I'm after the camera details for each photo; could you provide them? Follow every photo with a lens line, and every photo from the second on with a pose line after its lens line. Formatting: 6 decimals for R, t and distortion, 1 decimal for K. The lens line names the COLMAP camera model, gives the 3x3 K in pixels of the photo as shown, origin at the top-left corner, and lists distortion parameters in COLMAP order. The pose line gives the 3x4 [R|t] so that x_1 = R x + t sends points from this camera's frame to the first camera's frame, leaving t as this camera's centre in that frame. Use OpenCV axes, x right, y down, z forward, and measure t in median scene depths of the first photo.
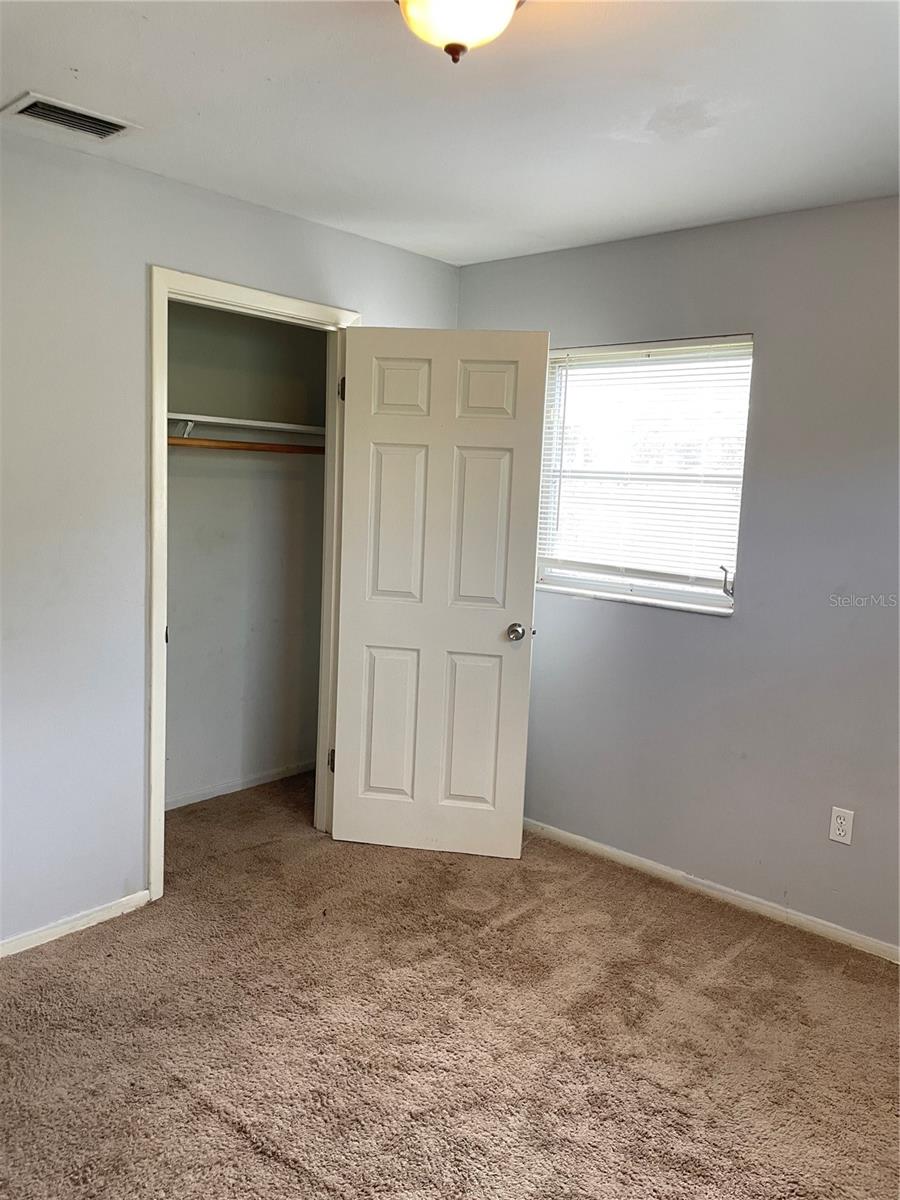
lens RADIAL K [[919.9, 0, 450.0], [0, 919.9, 600.0], [0, 0, 1]] dist [0.120691, -0.195777]
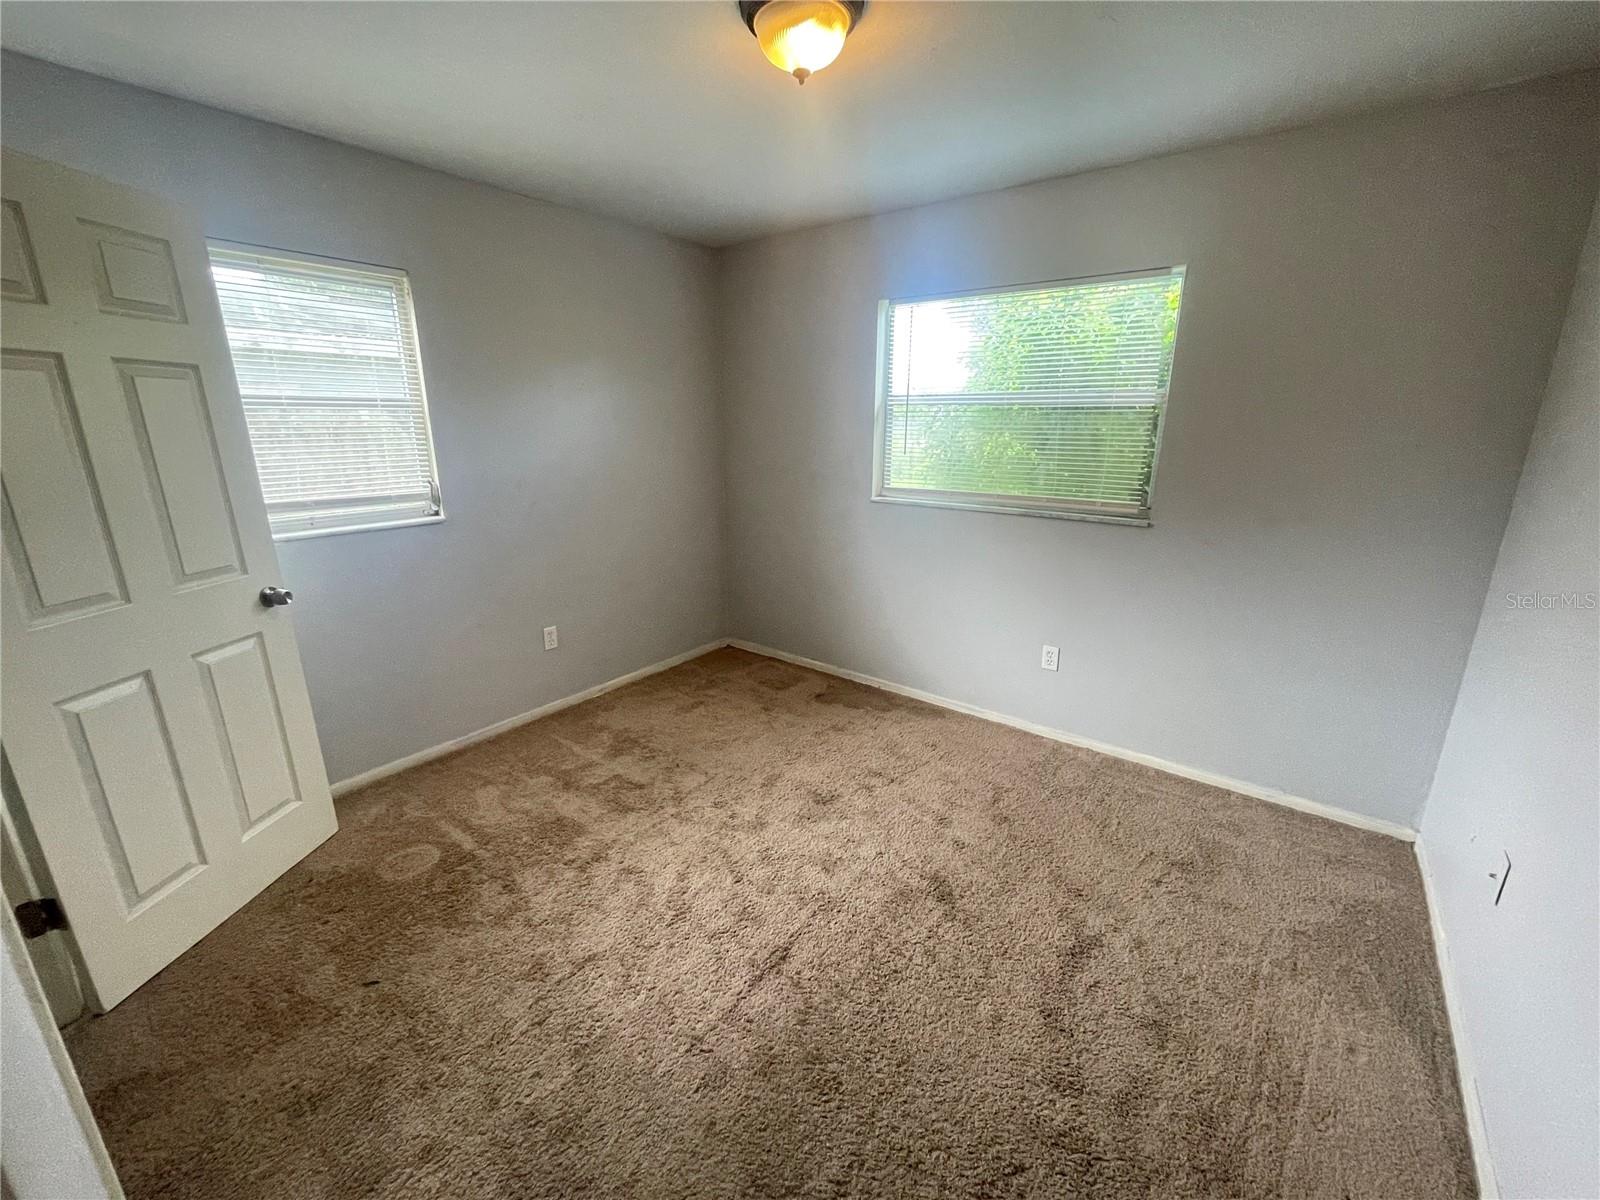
lens RADIAL K [[657.6, 0, 790.8], [0, 657.6, 608.1], [0, 0, 1]] dist [0.000379, -0.000019]
pose [[-0.072626, -0.317466, 0.945484, -0.597897], [0.126926, 0.937338, 0.324480, -0.101399], [-0.989250, 0.143572, -0.027780, 0.626762]]
